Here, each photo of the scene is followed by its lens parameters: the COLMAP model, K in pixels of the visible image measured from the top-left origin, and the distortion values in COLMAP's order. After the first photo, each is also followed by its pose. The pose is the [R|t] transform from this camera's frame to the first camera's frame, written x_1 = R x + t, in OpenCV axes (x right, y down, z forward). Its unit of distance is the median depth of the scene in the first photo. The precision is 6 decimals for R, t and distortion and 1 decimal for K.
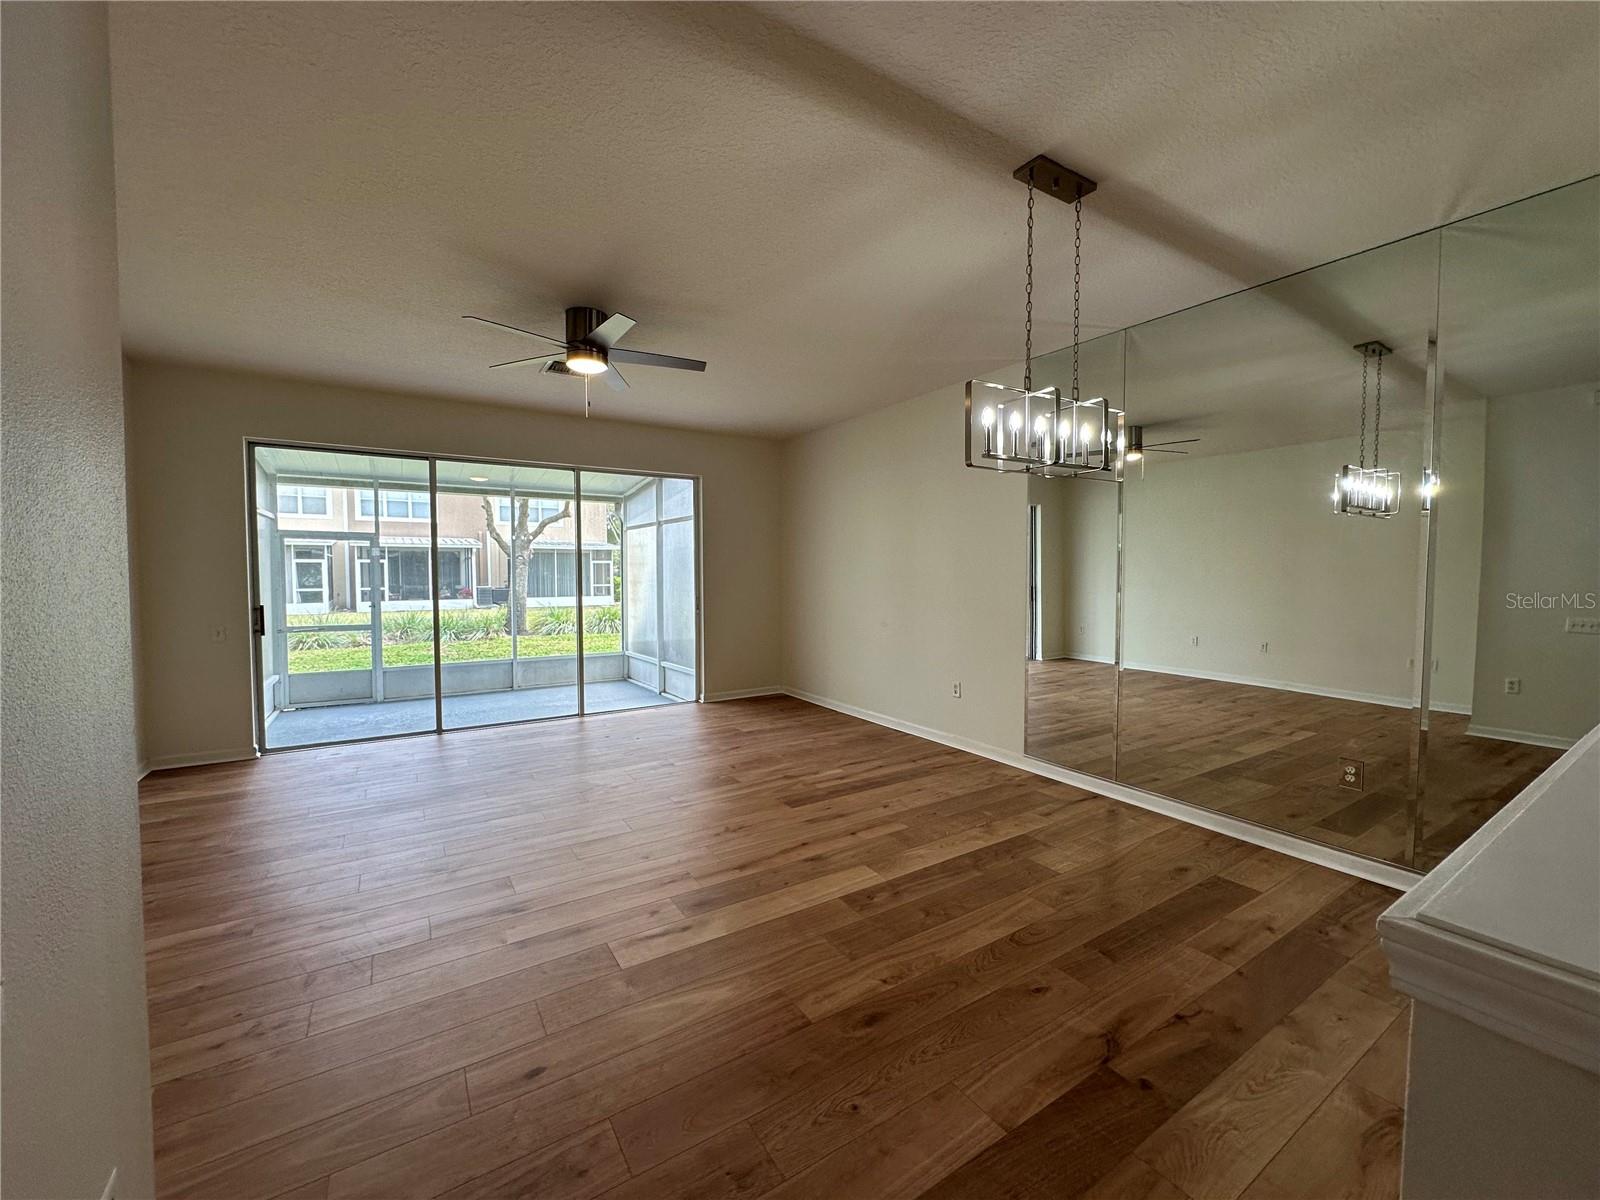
lens RADIAL K [[638.9, 0, 802.2], [0, 638.9, 602.9], [0, 0, 1]] dist [-0.004549, 0.000832]
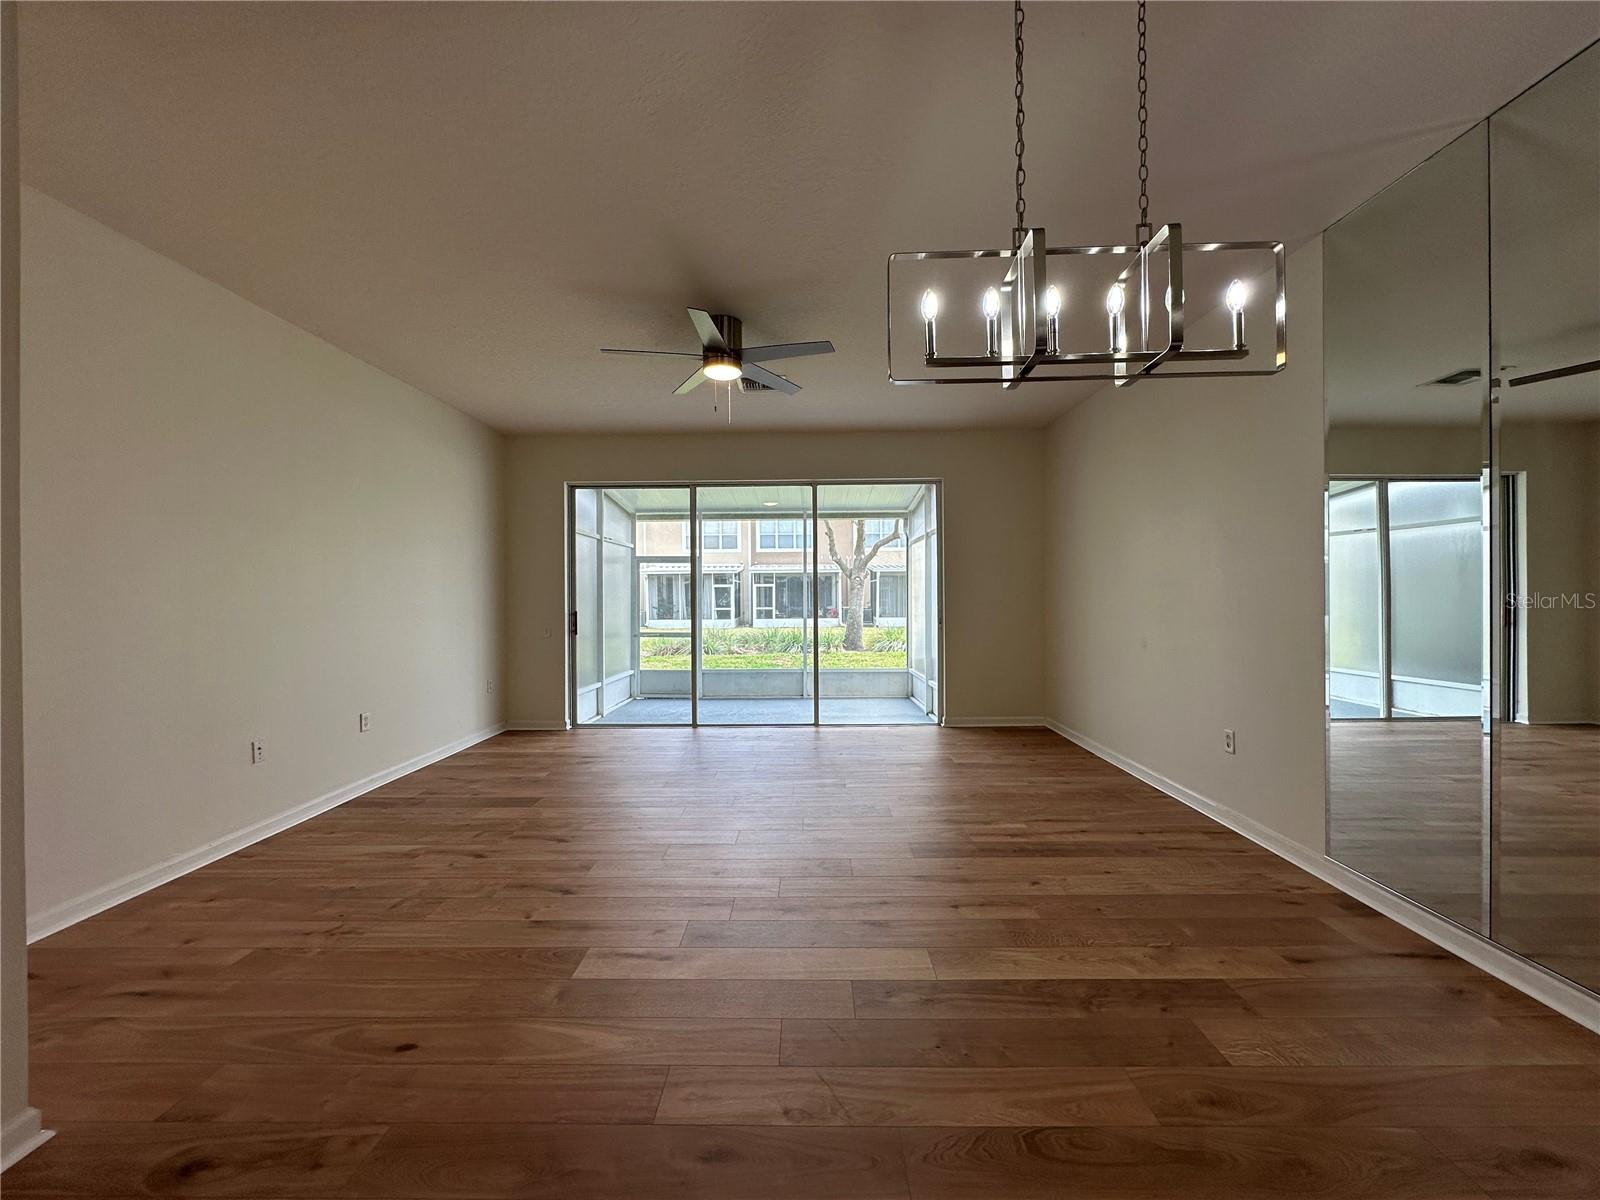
lens RADIAL K [[638.9, 0, 800.0], [0, 638.9, 601.2], [0, 0, 1]] dist [-0.004549, 0.000832]
pose [[0.834995, -0.001109, -0.550256, 0.212980], [-0.020790, 0.999220, -0.033563, 0.015860], [0.549865, 0.039465, 0.834321, 0.151975]]
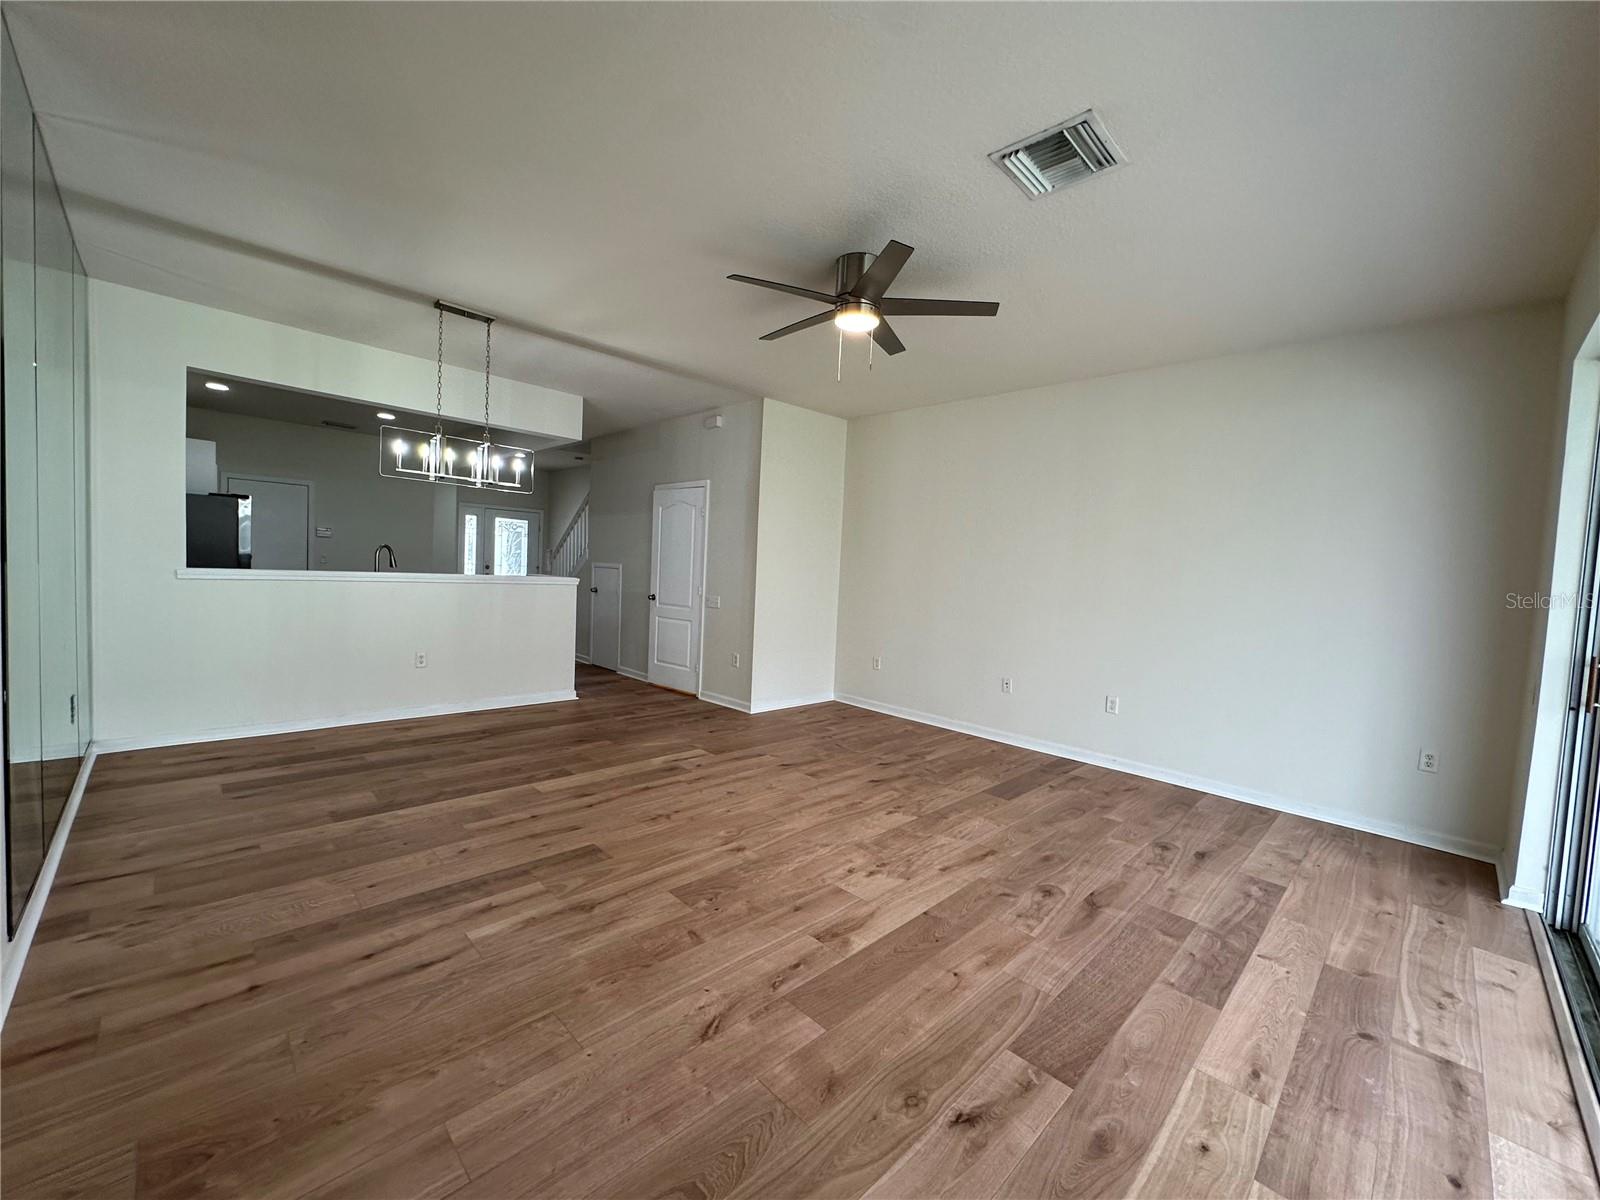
lens RADIAL K [[638.9, 0, 806.9], [0, 638.9, 597.9], [0, 0, 1]] dist [-0.004549, 0.000832]
pose [[-0.975603, -0.037510, -0.216314, -0.063697], [-0.060026, 0.993328, 0.098473, -0.054109], [0.211177, 0.109055, -0.971345, 1.229839]]
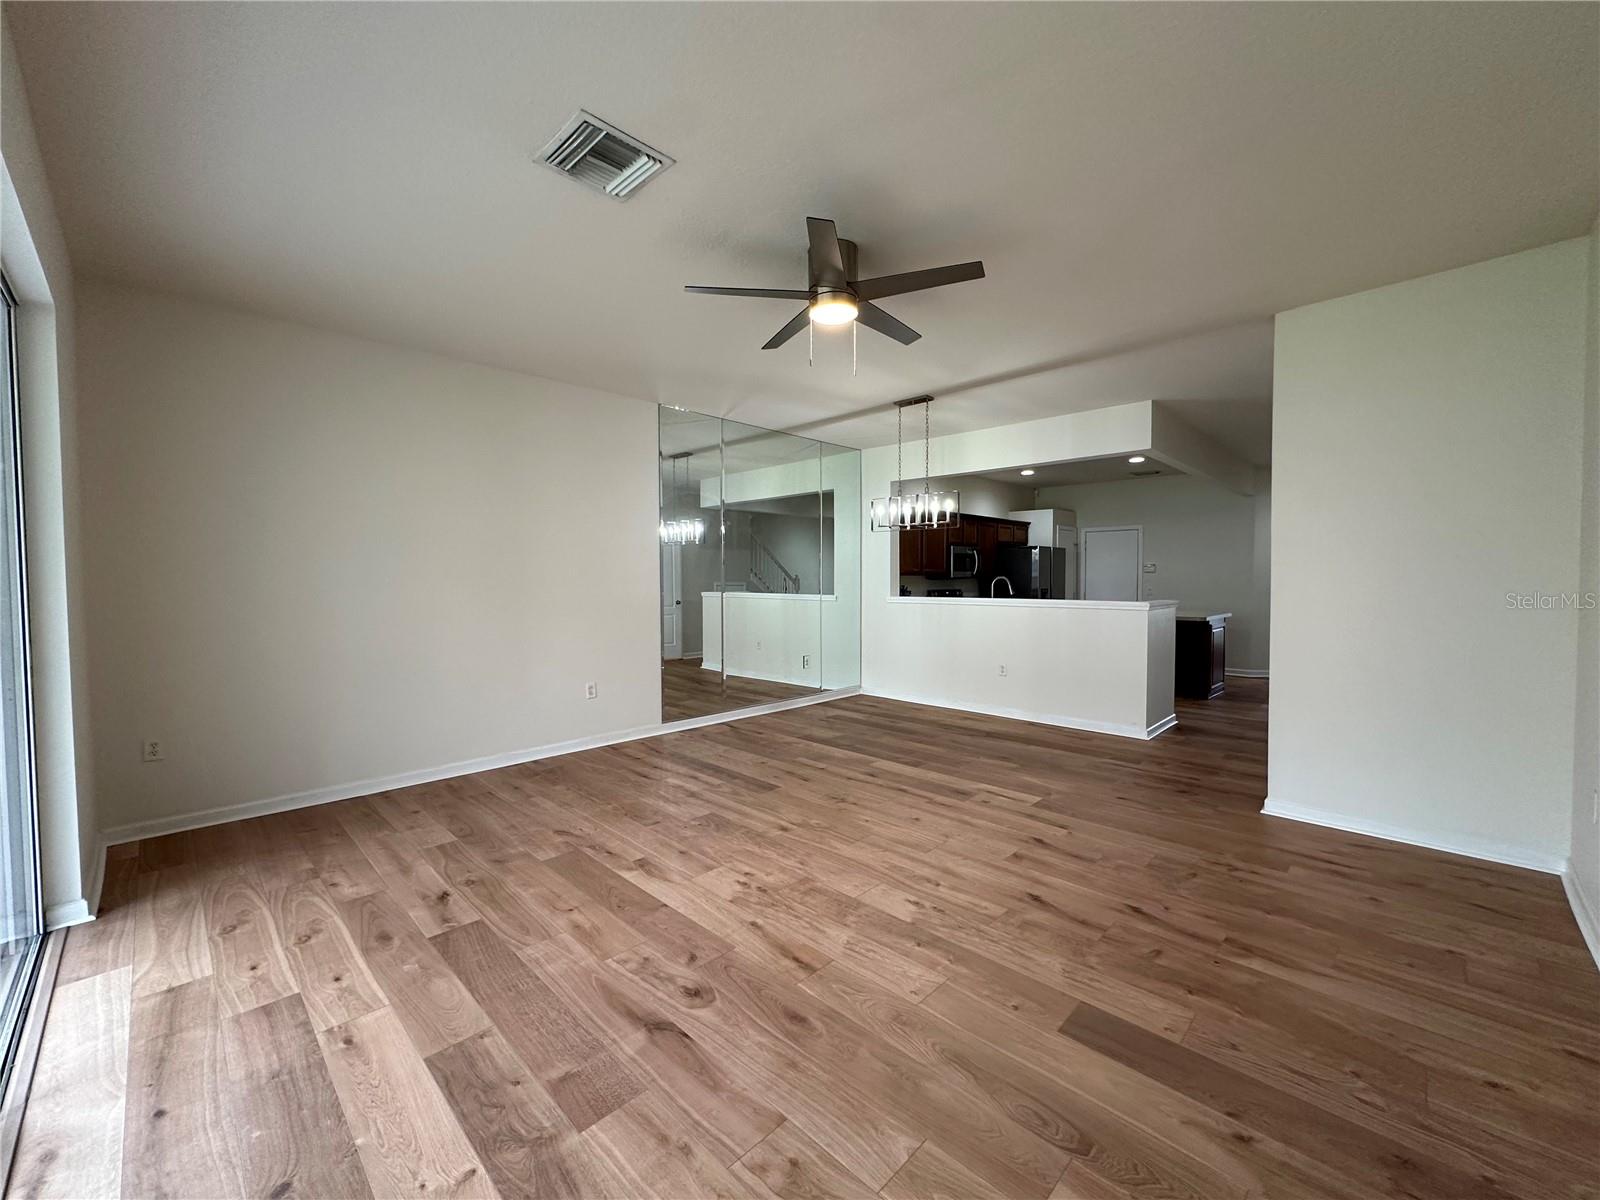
lens RADIAL K [[638.9, 0, 796.6], [0, 638.9, 602.8], [0, 0, 1]] dist [-0.004549, 0.000832]
pose [[-0.218761, -0.036019, 0.975113, -0.741777], [0.052671, 0.997426, 0.048660, -0.032347], [-0.974356, 0.062005, -0.216301, 0.815193]]
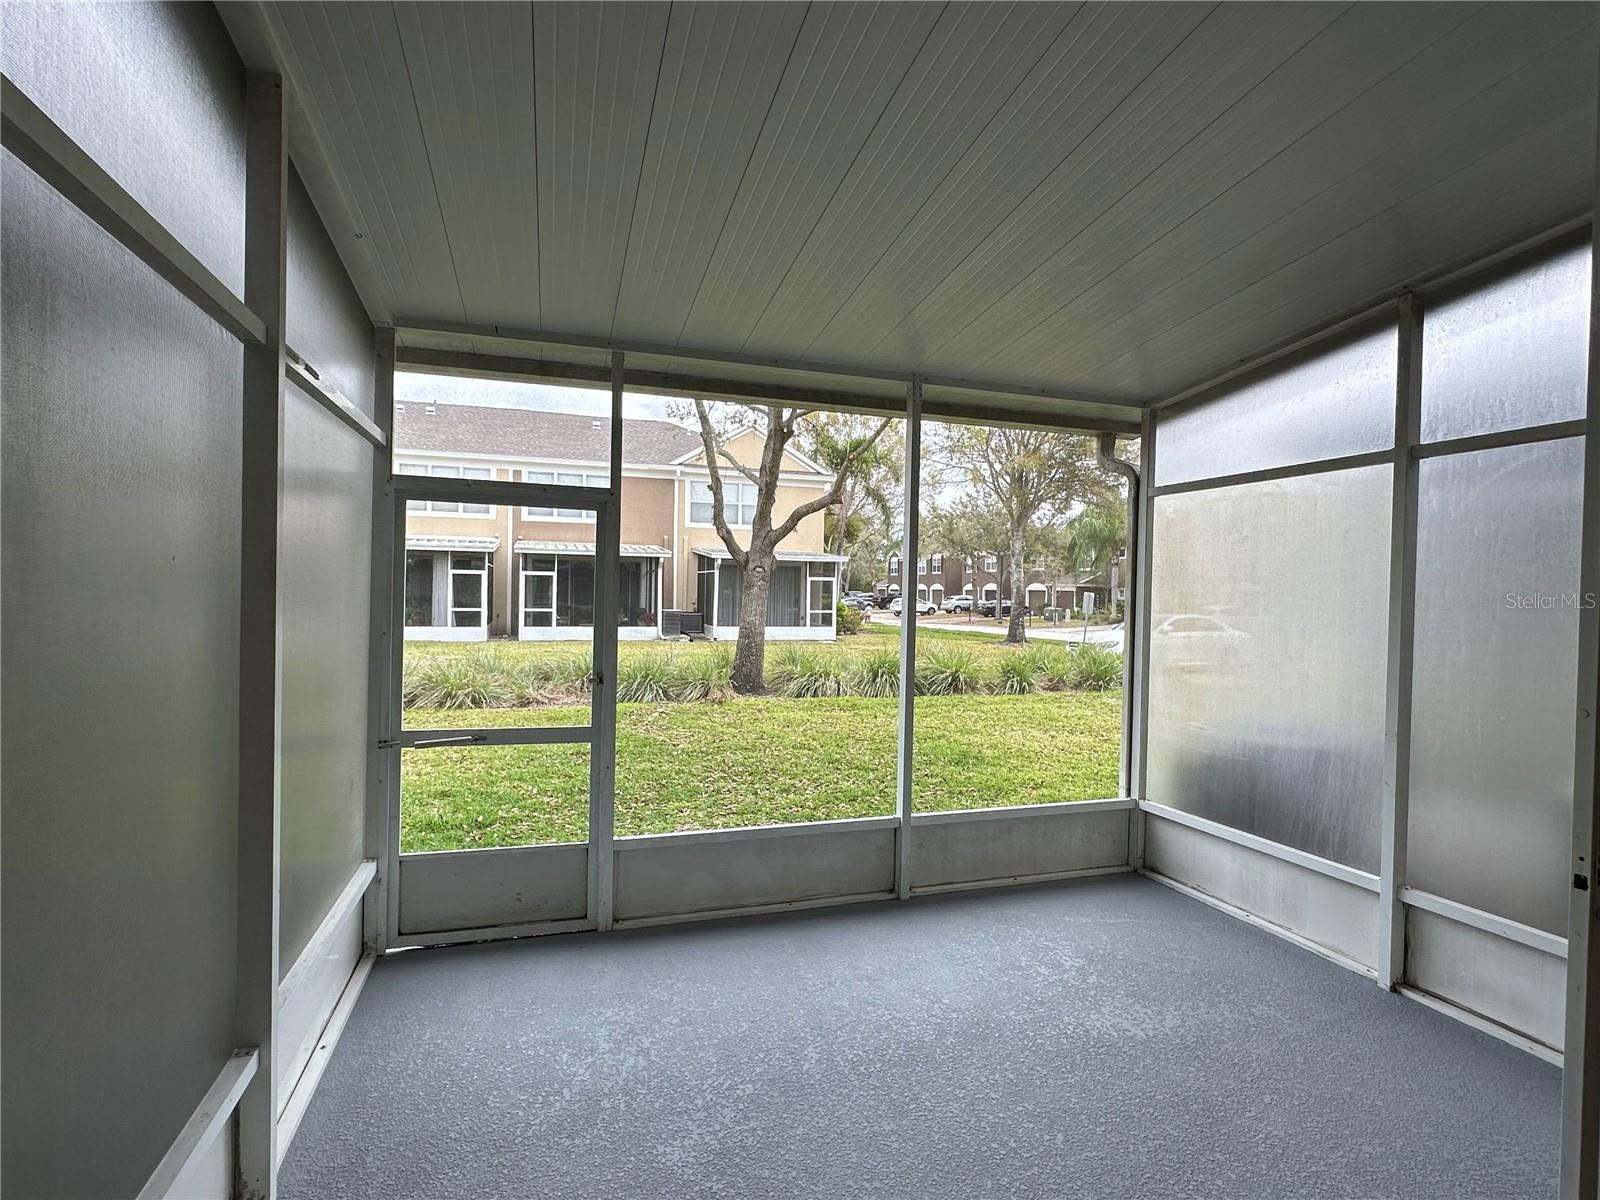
lens RADIAL K [[790.9, 0, 797.8], [0, 790.9, 603.1], [0, 0, 1]] dist [0.003504, 0.000236]
pose [[0.965433, 0.020984, -0.259806, -0.622480], [-0.030636, 0.998980, -0.033160, -0.040205], [0.258846, 0.039973, 0.965091, 0.816032]]
